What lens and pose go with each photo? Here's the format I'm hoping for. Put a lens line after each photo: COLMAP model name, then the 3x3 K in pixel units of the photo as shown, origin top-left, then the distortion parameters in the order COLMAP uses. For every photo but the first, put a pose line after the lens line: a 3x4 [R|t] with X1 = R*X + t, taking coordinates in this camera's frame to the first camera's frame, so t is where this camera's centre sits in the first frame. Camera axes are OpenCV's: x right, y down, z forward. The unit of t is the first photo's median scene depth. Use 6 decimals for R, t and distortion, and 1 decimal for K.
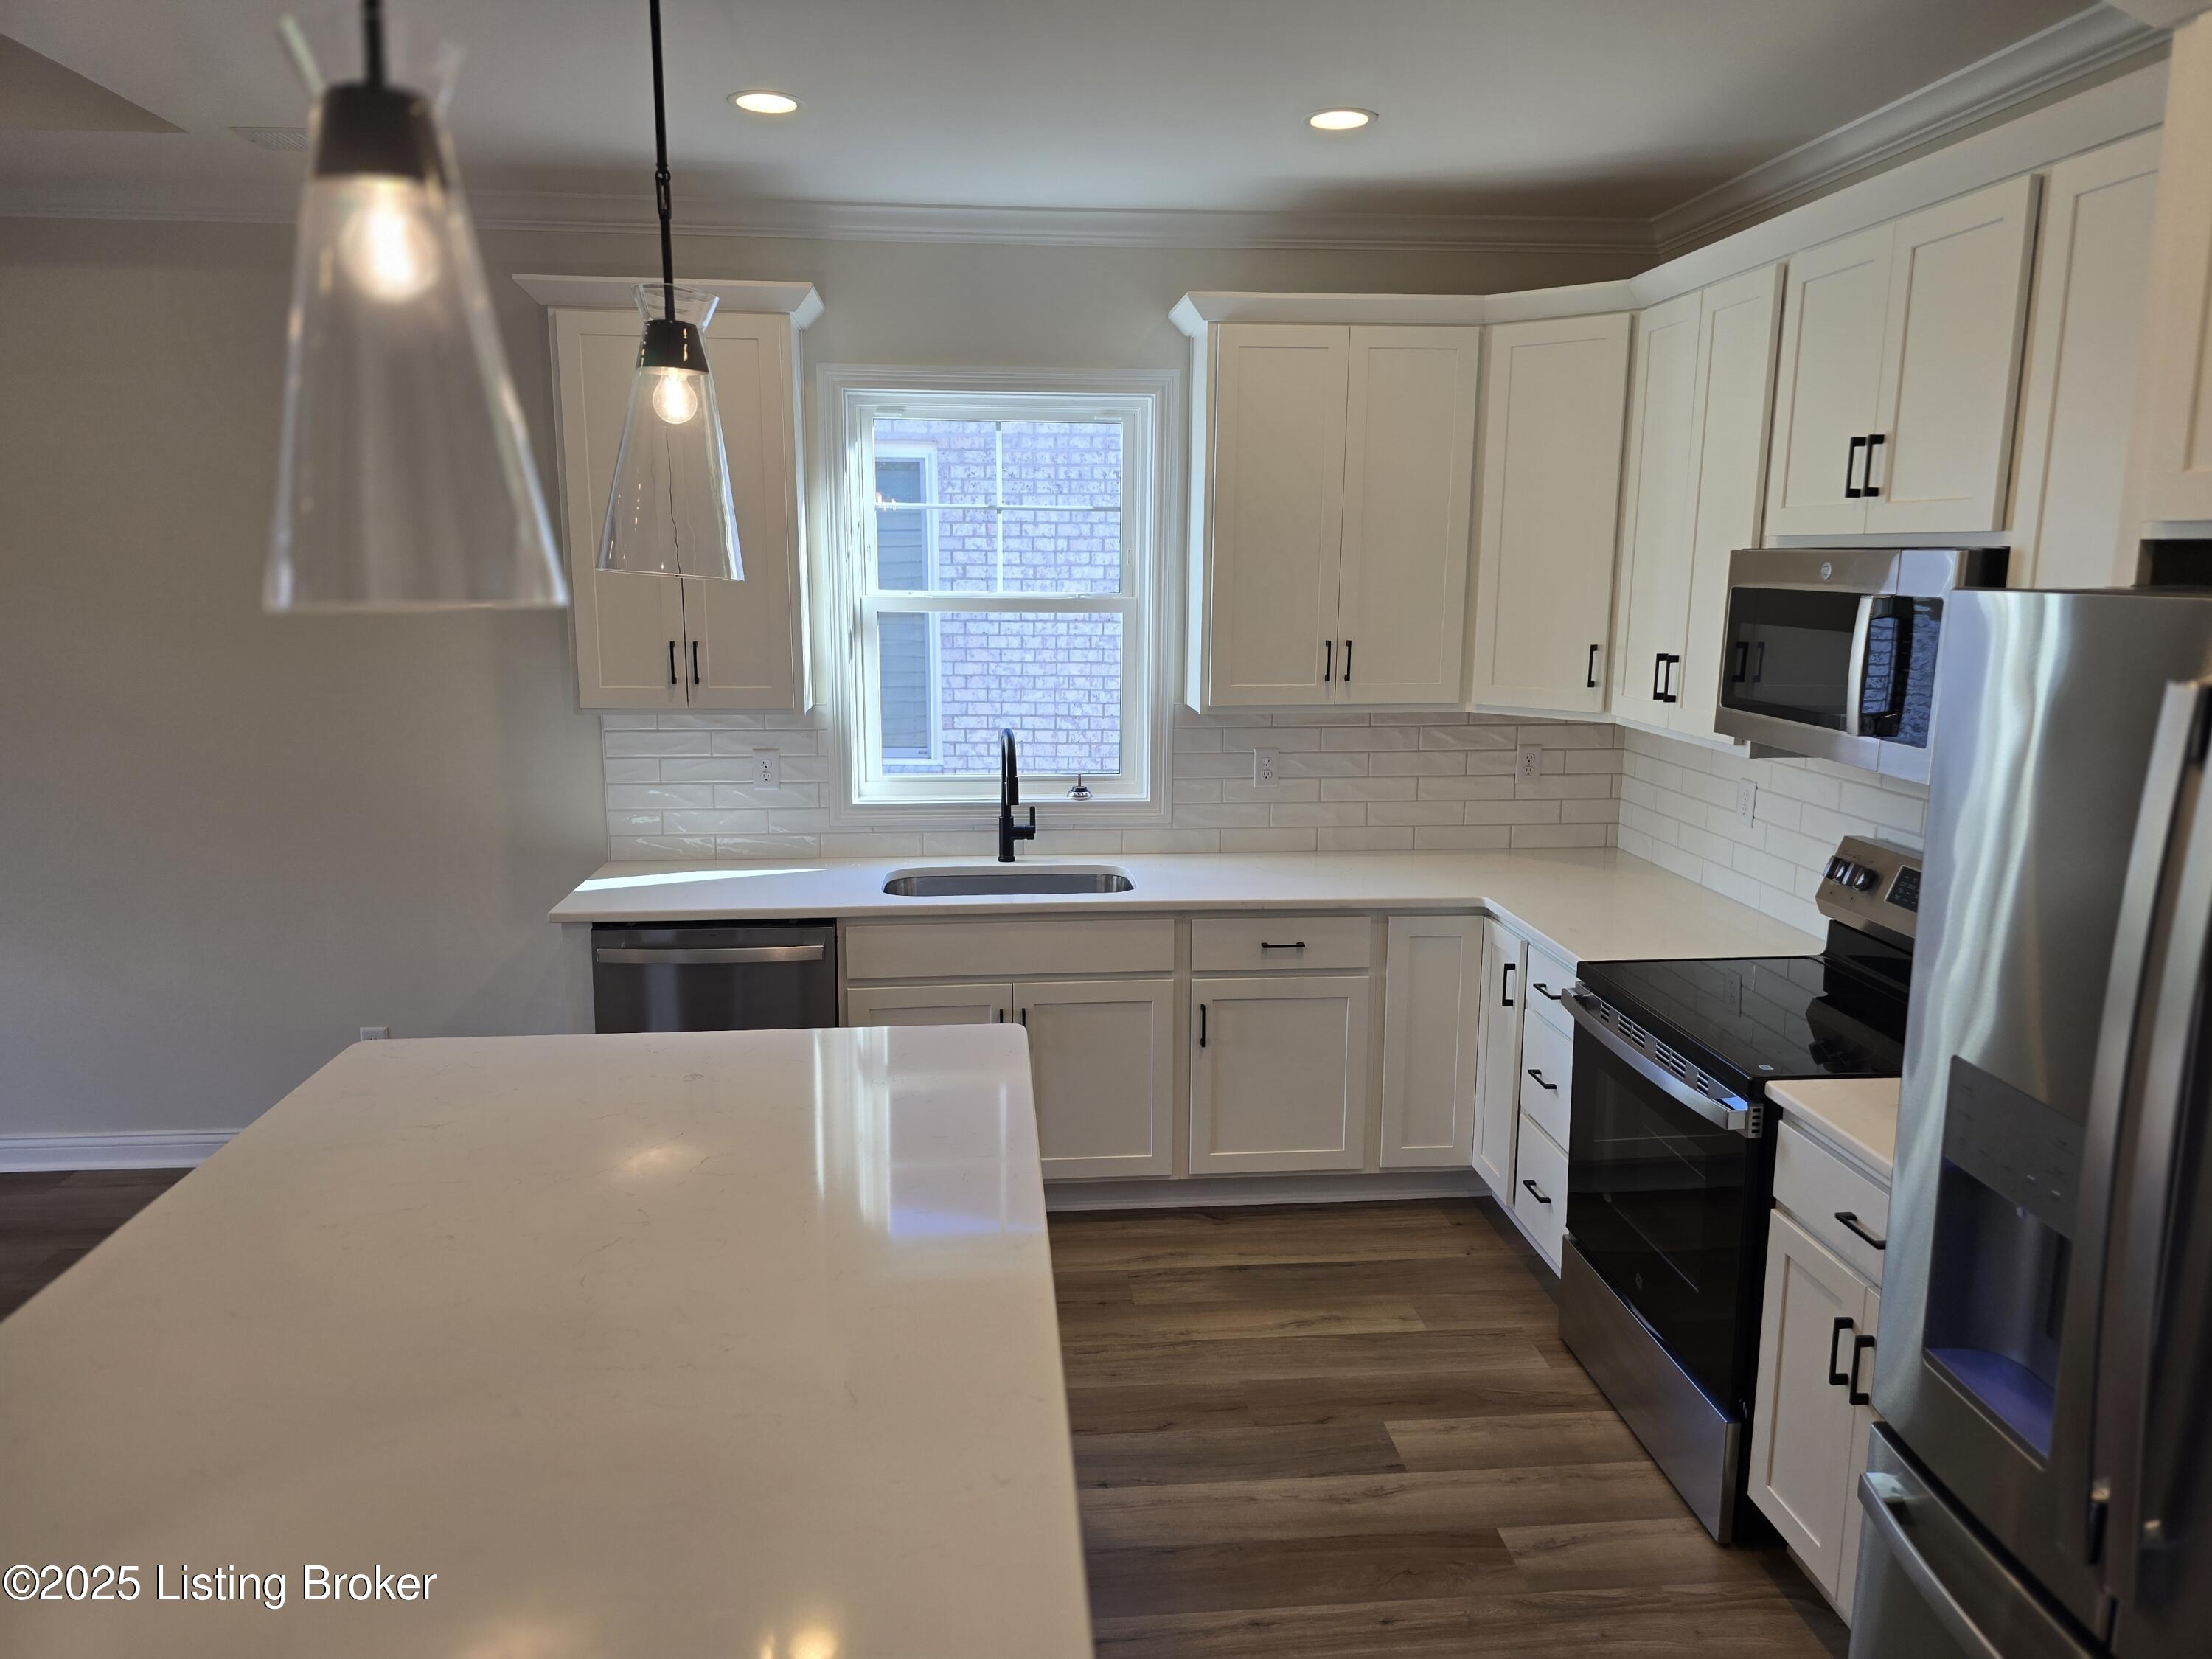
lens RADIAL K [[1493.6, 0, 1099.0], [0, 1493.6, 820.6], [0, 0, 1]] dist [0.074294, -0.073872]
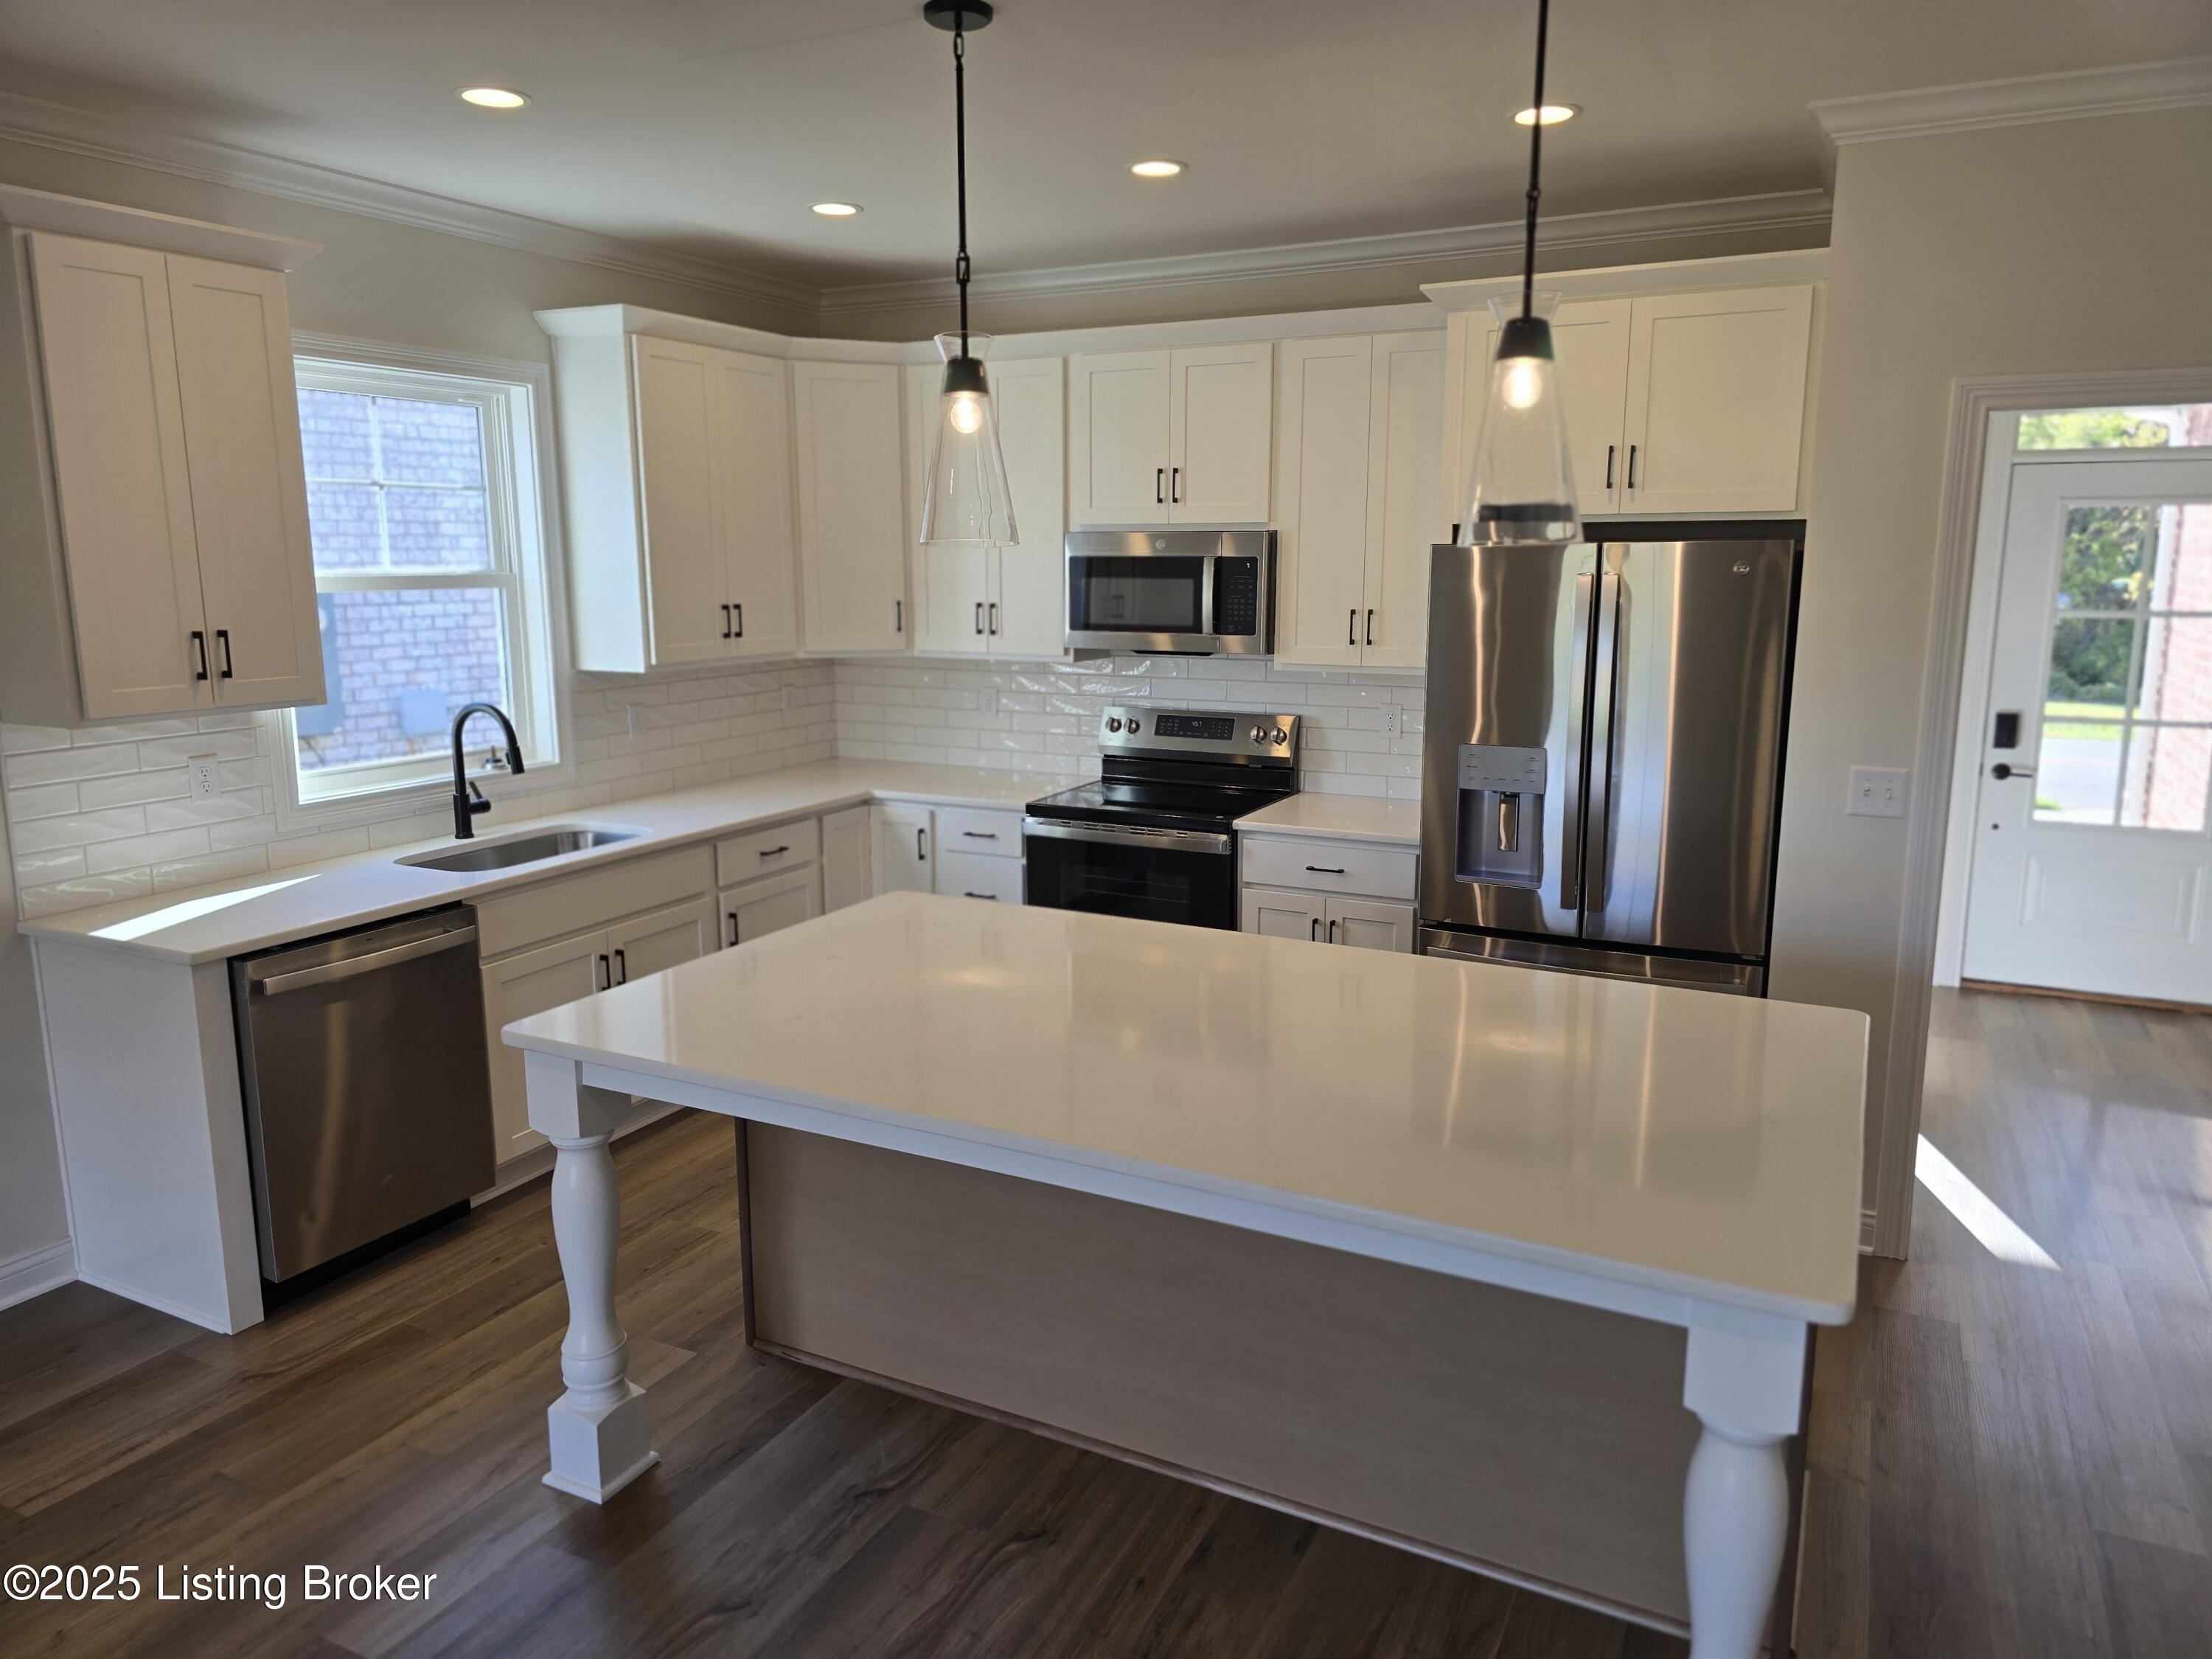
lens RADIAL K [[1493.6, 0, 1113.5], [0, 1493.6, 821.8], [0, 0, 1]] dist [0.074294, -0.073872]
pose [[0.522158, -0.158619, 0.837969, -0.728820], [0.153837, 0.983953, 0.090392, -0.008692], [-0.838860, 0.081712, 0.538180, 0.091729]]
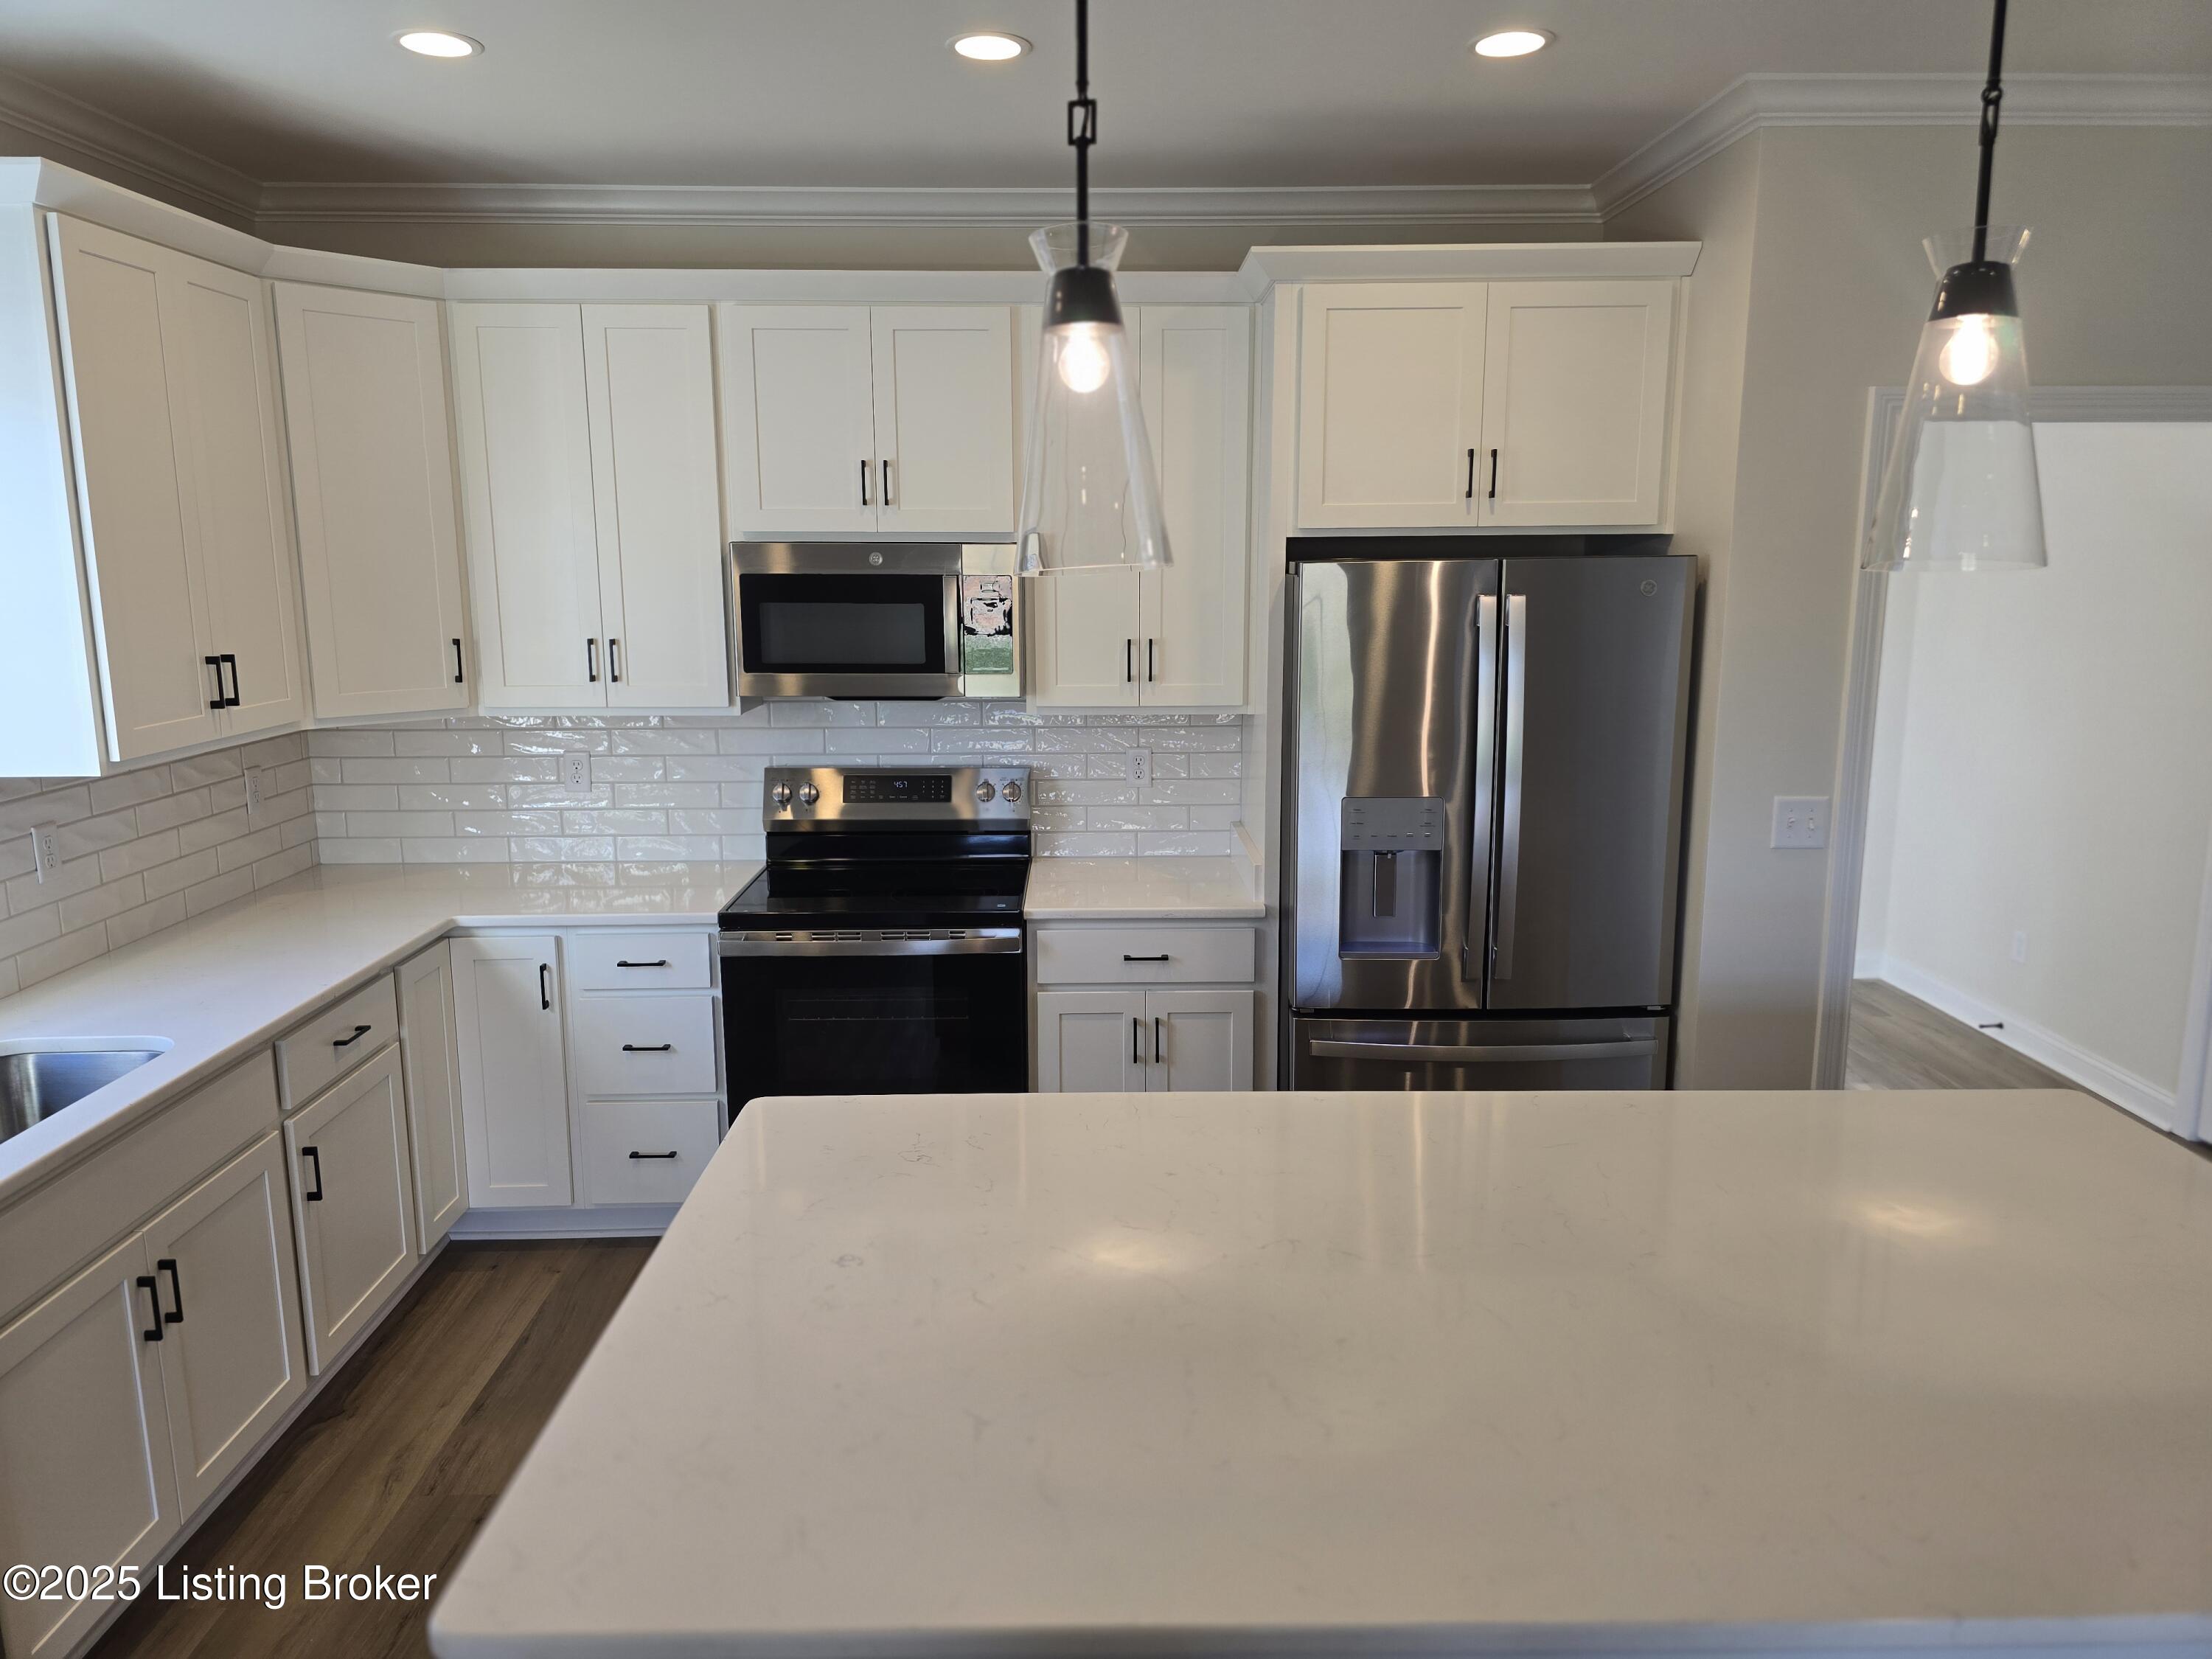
lens RADIAL K [[1493.6, 0, 1111.2], [0, 1493.6, 820.2], [0, 0, 1]] dist [0.074294, -0.073872]
pose [[0.057975, -0.180107, 0.981937, -0.595911], [0.179106, 0.969509, 0.167253, -0.085762], [-0.982120, 0.166174, 0.088465, 0.488679]]
